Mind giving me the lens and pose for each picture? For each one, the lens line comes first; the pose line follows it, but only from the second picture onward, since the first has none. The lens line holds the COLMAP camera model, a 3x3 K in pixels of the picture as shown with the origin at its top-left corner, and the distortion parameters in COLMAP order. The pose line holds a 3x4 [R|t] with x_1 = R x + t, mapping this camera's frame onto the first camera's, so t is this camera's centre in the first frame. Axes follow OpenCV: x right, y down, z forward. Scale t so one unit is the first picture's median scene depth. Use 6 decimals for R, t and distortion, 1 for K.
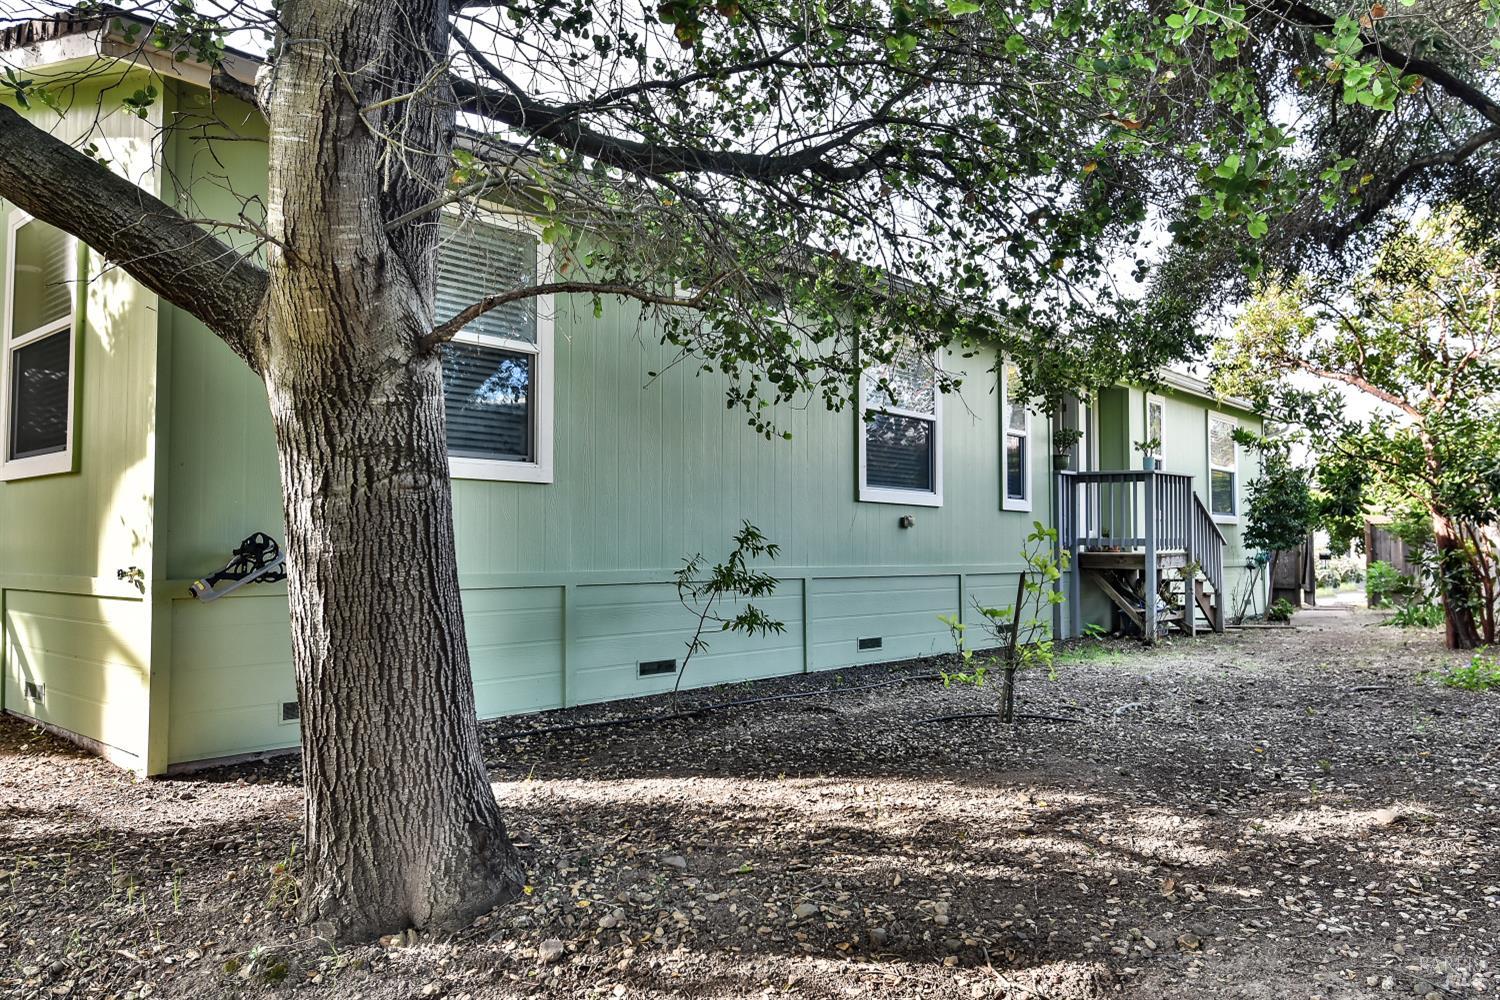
lens RADIAL K [[1057.2, 0, 750.0], [0, 1057.2, 515.0], [0, 0, 1]] dist [0.031525, -0.050813]
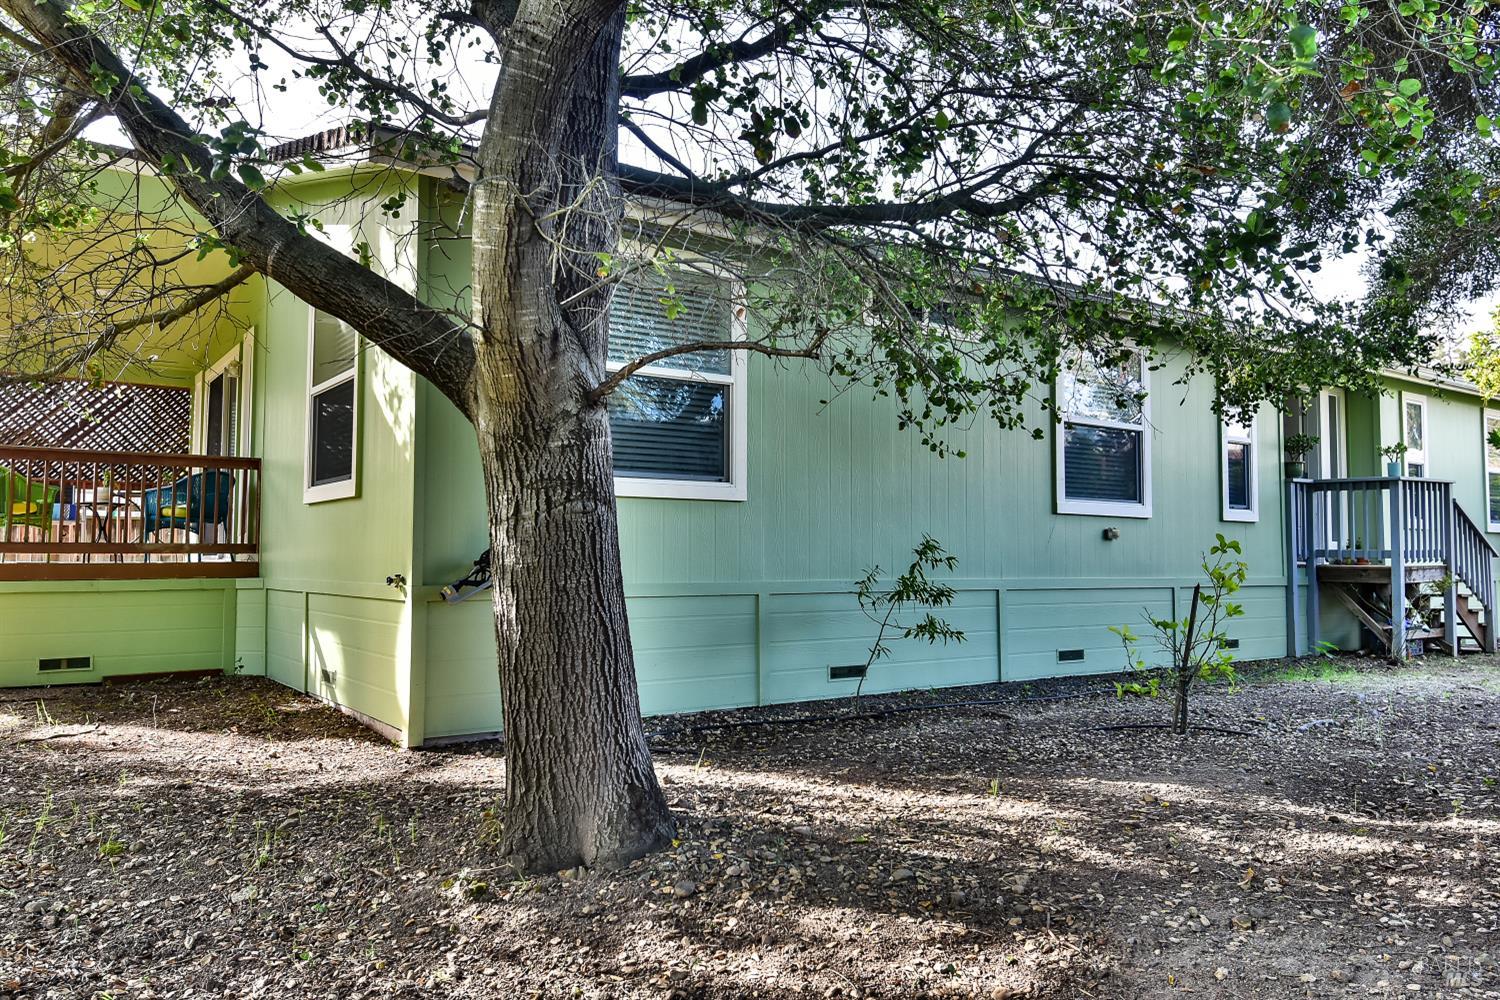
lens RADIAL K [[1057.2, 0, 750.0], [0, 1057.2, 515.0], [0, 0, 1]] dist [0.031525, -0.050813]
pose [[0.974425, -0.007802, -0.224575, 0.143652], [0.005532, 0.999927, -0.010735, -0.007855], [0.224643, 0.009218, 0.974398, -0.159092]]
